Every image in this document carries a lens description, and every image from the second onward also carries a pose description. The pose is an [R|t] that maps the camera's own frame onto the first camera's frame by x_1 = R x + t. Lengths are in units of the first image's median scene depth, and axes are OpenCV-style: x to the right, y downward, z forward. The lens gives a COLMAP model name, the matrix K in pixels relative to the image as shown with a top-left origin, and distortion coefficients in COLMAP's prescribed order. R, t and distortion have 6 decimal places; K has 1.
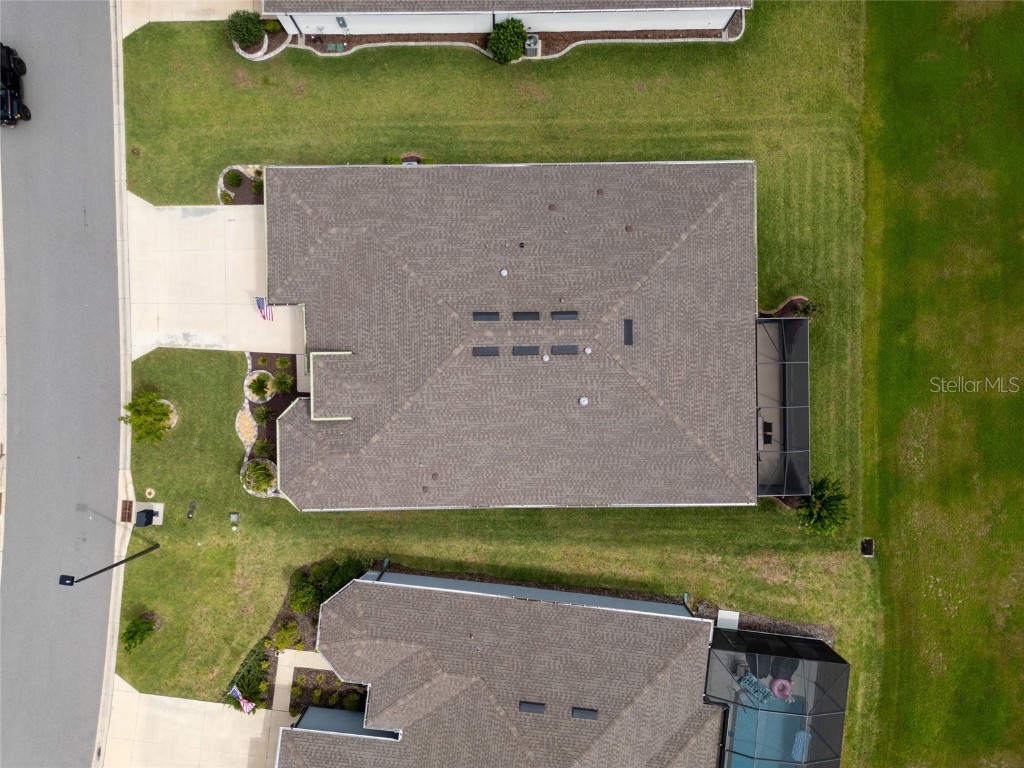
lens RADIAL K [[718.1, 0, 510.5], [0, 718.1, 385.7], [0, 0, 1]] dist [0.065372, -0.053803]
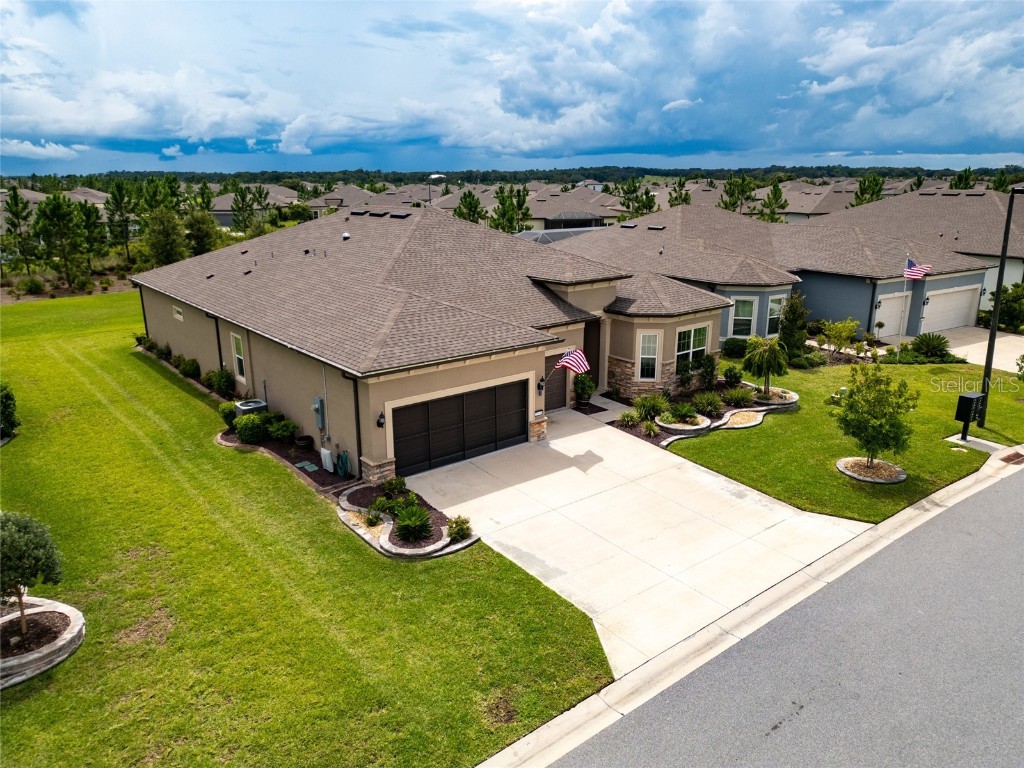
lens RADIAL K [[718.1, 0, 510.2], [0, 718.1, 384.0], [0, 0, 1]] dist [0.065372, -0.053803]
pose [[-0.616050, -0.216158, 0.757468, -0.707866], [0.787656, -0.180009, 0.589232, -0.466880], [0.008984, 0.959621, 0.281153, 0.787614]]
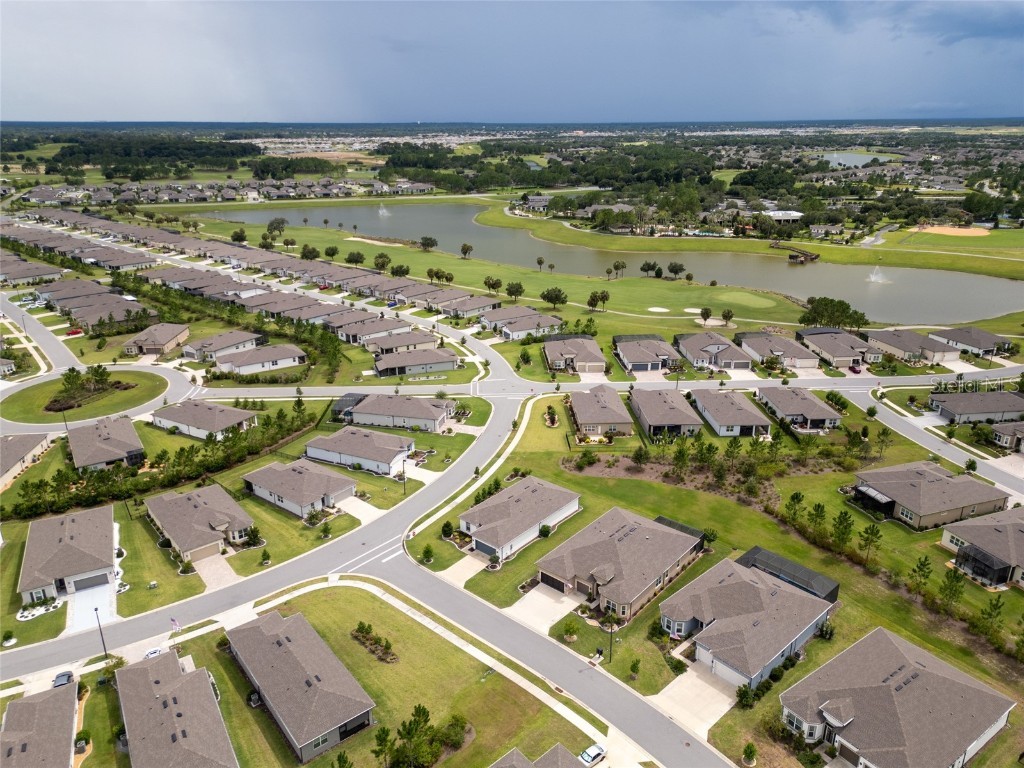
lens RADIAL K [[718.1, 0, 507.0], [0, 718.1, 380.2], [0, 0, 1]] dist [0.065372, -0.053803]
pose [[0.660915, -0.259197, 0.704278, -2.284620], [0.750386, 0.215028, -0.625047, 1.340199], [0.010571, 0.941584, 0.336613, -0.810281]]
